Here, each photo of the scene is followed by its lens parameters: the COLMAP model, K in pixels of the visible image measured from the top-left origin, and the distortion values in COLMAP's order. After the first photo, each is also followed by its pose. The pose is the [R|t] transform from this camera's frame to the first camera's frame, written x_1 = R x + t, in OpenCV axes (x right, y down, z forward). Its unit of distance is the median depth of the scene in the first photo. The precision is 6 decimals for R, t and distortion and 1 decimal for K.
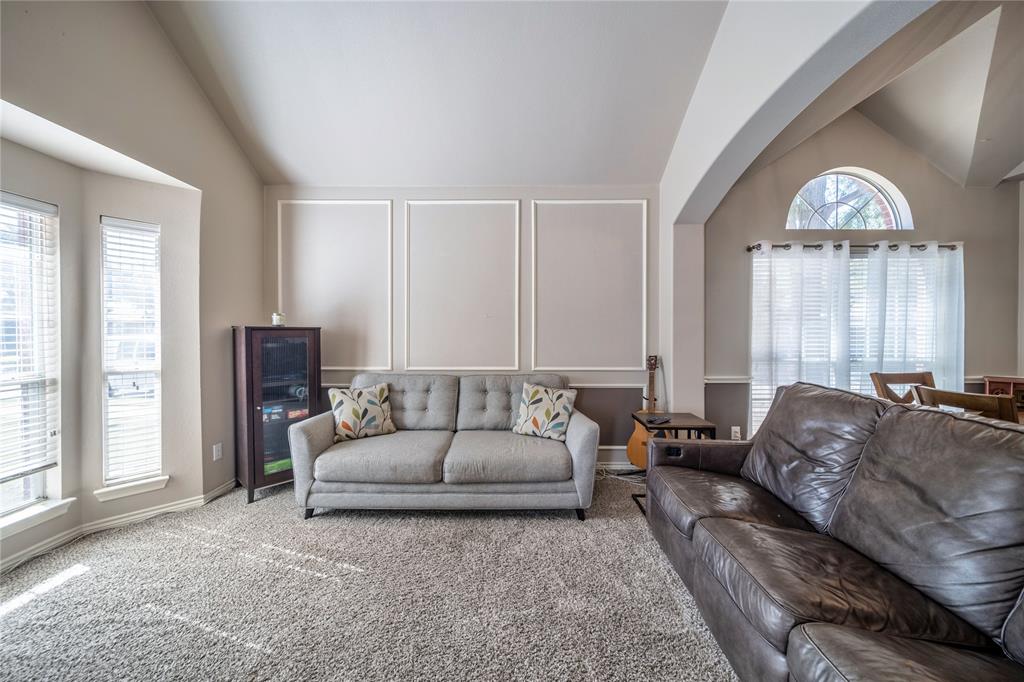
lens RADIAL K [[355.3, 0, 512.0], [0, 355.3, 341.0], [0, 0, 1]] dist [-0.001025, -0.000126]
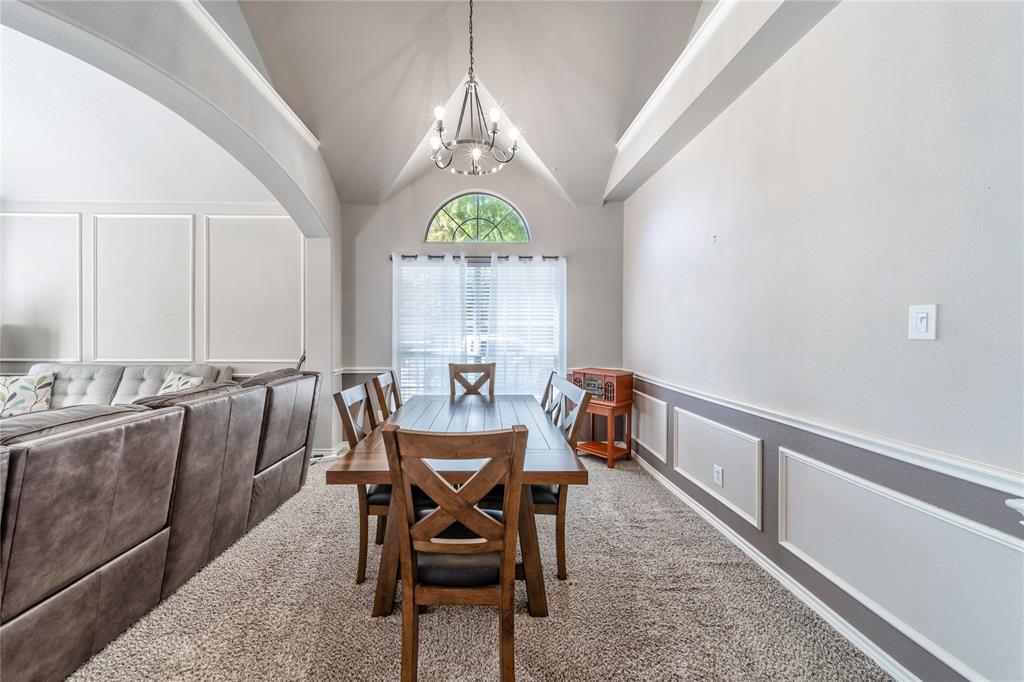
lens RADIAL K [[319.1, 0, 508.1], [0, 319.1, 344.1], [0, 0, 1]] dist [0.000571, 0.000069]
pose [[0.999966, 0.006954, 0.004524, 1.073999], [-0.006972, 0.999968, 0.004042, 0.013147], [-0.004496, -0.004074, 0.999982, -0.045743]]
